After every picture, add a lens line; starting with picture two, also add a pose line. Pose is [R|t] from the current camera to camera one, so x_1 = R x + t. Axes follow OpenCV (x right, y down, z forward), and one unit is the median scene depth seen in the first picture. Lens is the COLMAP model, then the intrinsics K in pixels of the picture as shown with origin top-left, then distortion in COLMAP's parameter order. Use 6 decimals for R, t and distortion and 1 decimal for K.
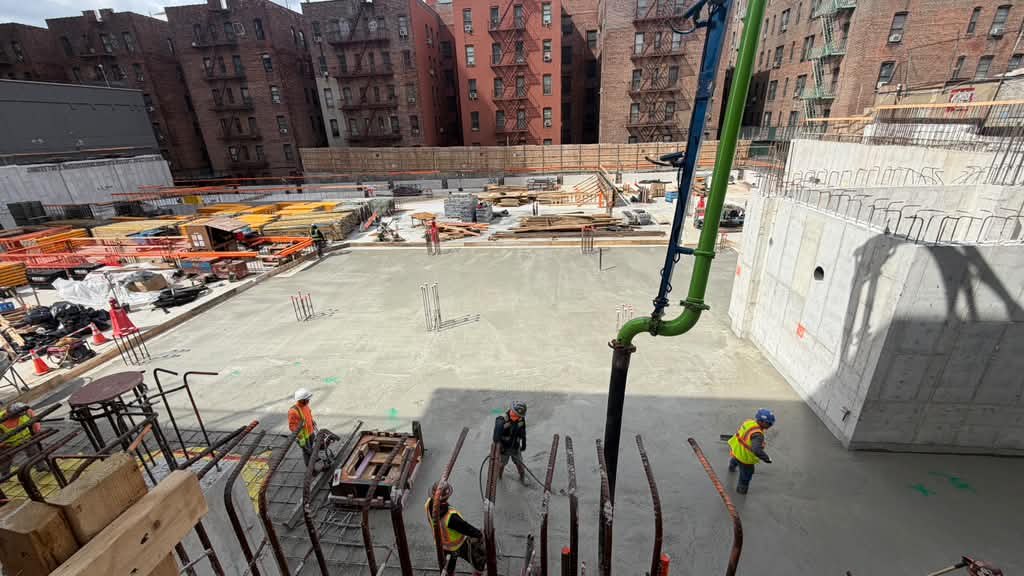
lens RADIAL K [[410.5, 0, 512.0], [0, 410.5, 288.0], [0, 0, 1]] dist [0.000426, -0.000065]
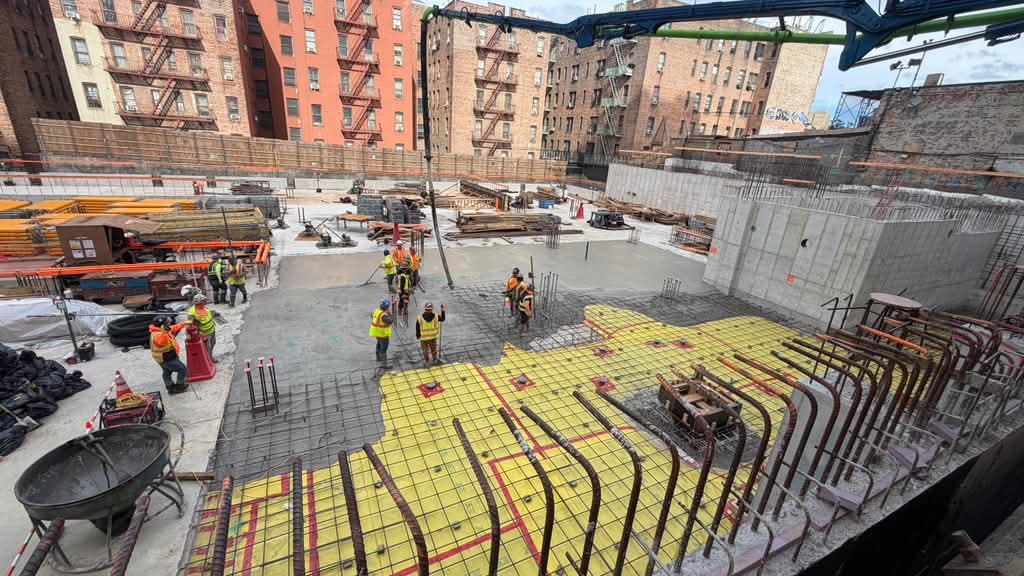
lens RADIAL K [[404.6, 0, 512.0], [0, 404.6, 288.0], [0, 0, 1]] dist [0.002568, 0.000231]
pose [[0.834152, -0.088381, 0.544407, -0.271758], [0.099661, 0.994982, 0.008828, 0.003325], [-0.542455, 0.046892, 0.838775, 0.051108]]
